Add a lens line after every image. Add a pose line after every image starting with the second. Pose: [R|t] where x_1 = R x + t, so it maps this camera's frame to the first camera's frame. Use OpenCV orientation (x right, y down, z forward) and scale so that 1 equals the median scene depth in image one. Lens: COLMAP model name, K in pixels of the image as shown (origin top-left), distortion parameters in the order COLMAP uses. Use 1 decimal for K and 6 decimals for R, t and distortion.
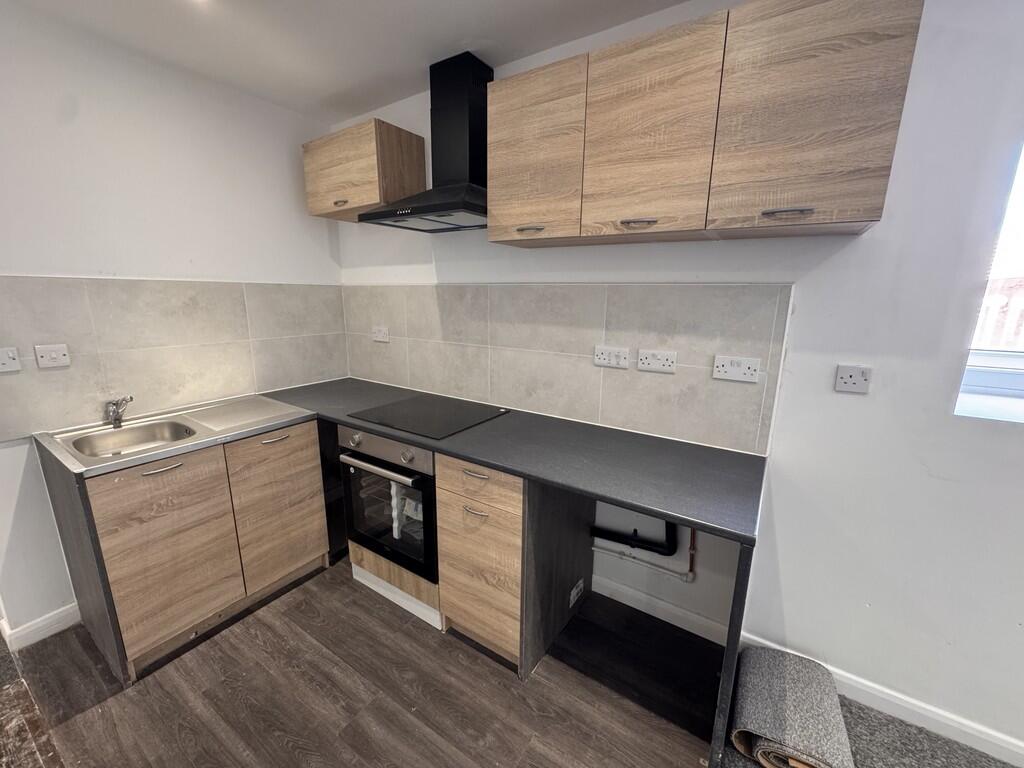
lens RADIAL K [[409.2, 0, 512.0], [0, 409.2, 384.0], [0, 0, 1]] dist [-0.000811, 0.000167]
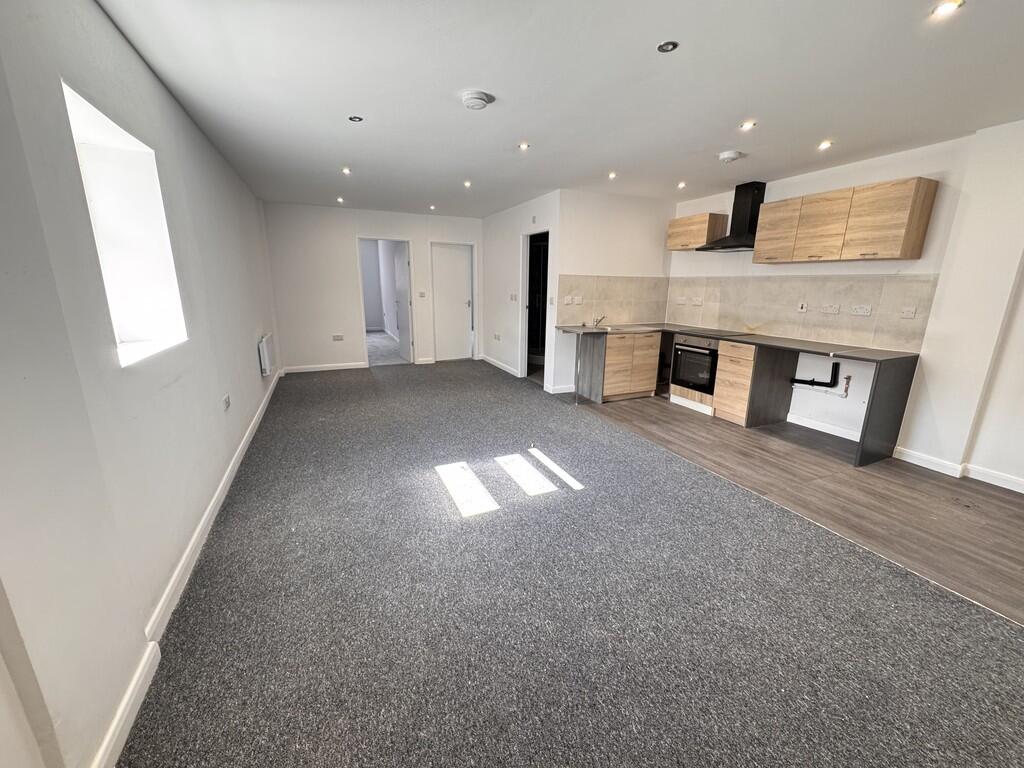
lens RADIAL K [[409.2, 0, 512.0], [0, 409.2, 384.0], [0, 0, 1]] dist [-0.000811, 0.000167]
pose [[0.843451, 0.116639, -0.524391, 0.090956], [-0.094359, 0.993135, 0.069130, 0.348767], [0.528854, -0.008827, 0.848667, -1.767199]]
